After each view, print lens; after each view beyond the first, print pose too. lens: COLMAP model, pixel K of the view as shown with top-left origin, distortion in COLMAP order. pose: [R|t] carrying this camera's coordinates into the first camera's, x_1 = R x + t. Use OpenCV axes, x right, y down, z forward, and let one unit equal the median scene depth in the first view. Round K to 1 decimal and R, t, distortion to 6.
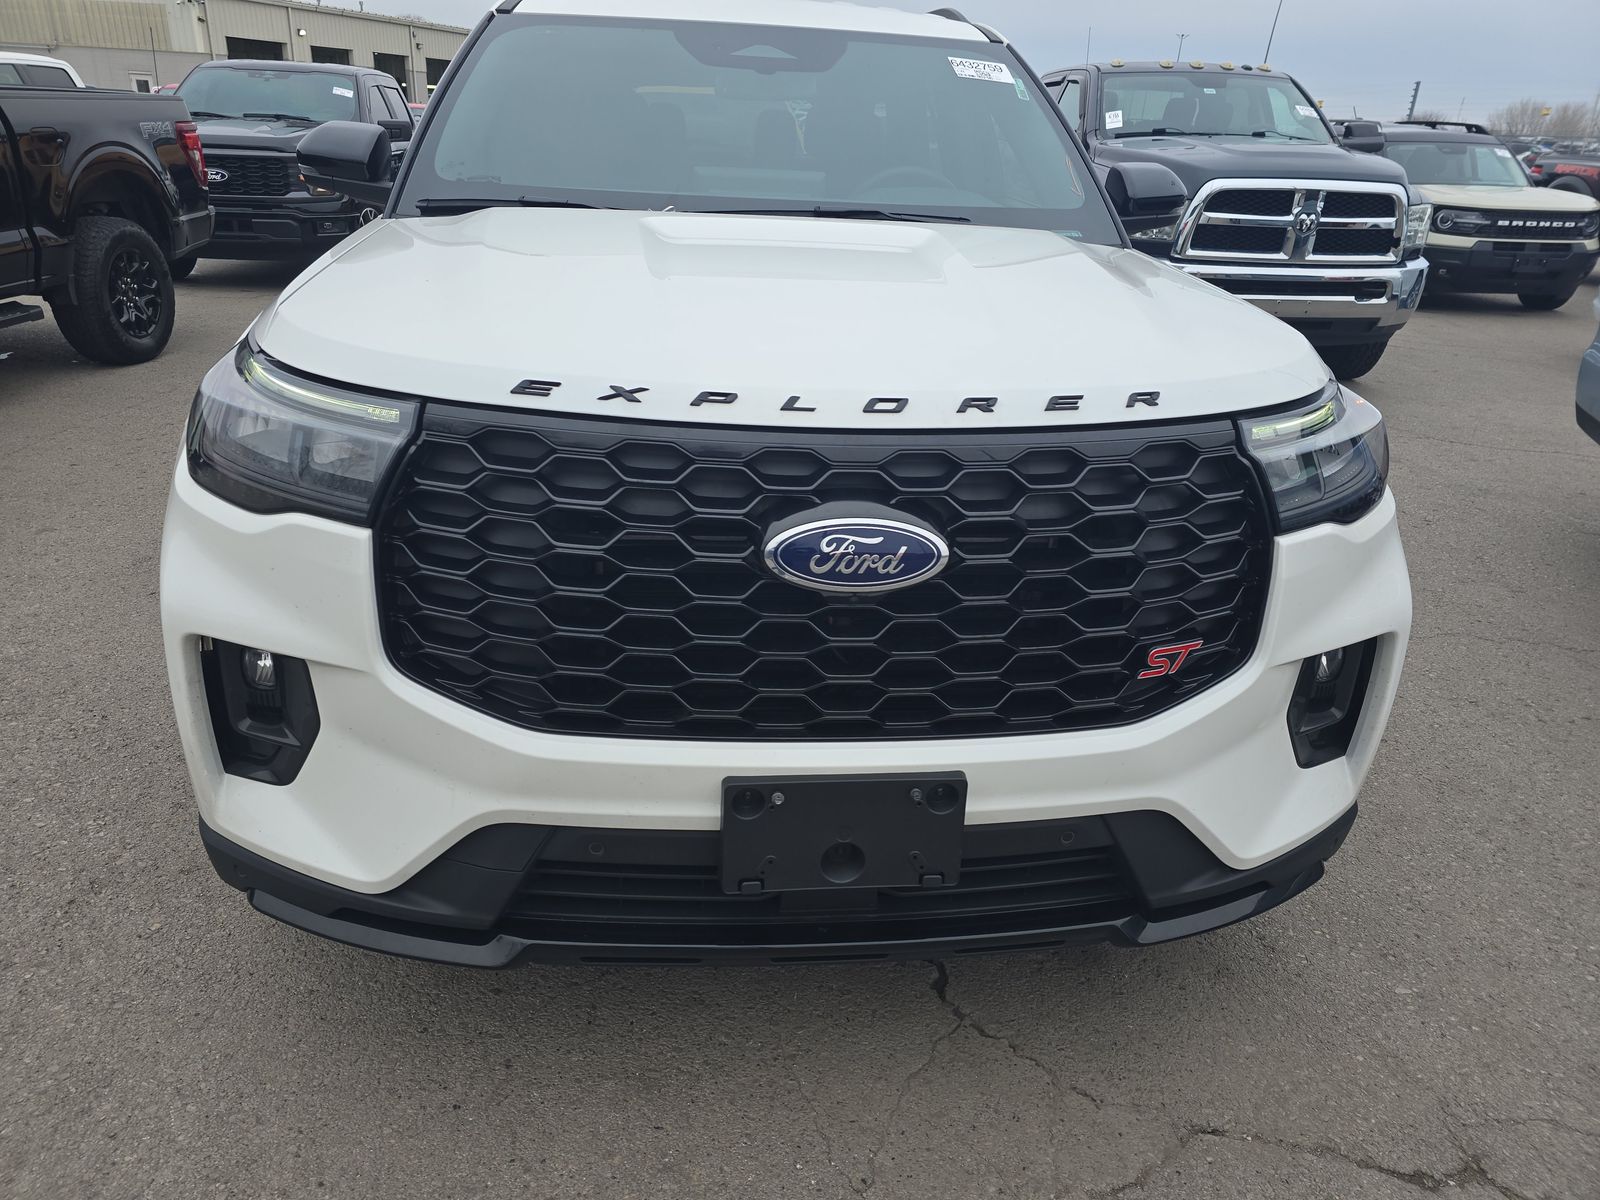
lens RADIAL K [[1077.7, 0, 800.0], [0, 1077.7, 600.0], [0, 0, 1]] dist [0.057580, -0.053927]
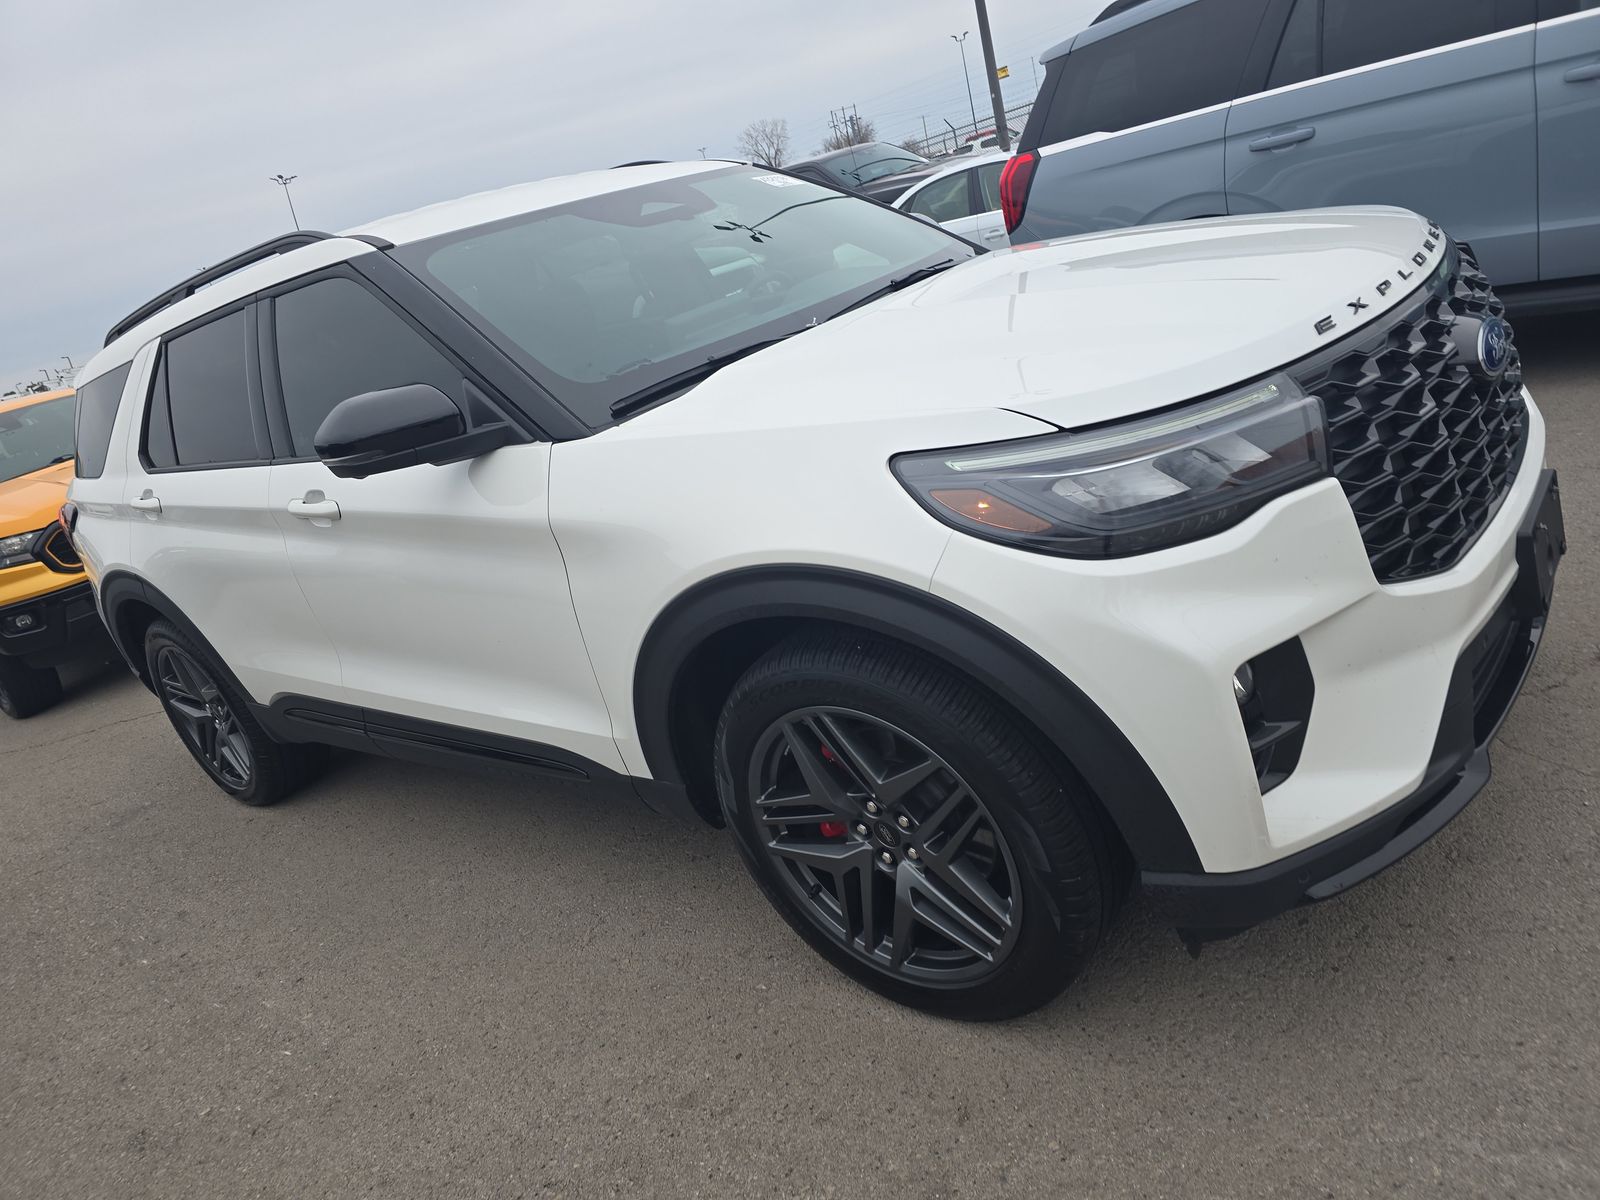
lens RADIAL K [[1077.7, 0, 800.0], [0, 1077.7, 600.0], [0, 0, 1]] dist [0.057580, -0.053927]
pose [[0.660548, -0.462652, 0.591294, -1.454315], [0.547699, 0.835622, 0.041977, -0.300212], [-0.513519, 0.296123, 0.805363, 0.379884]]
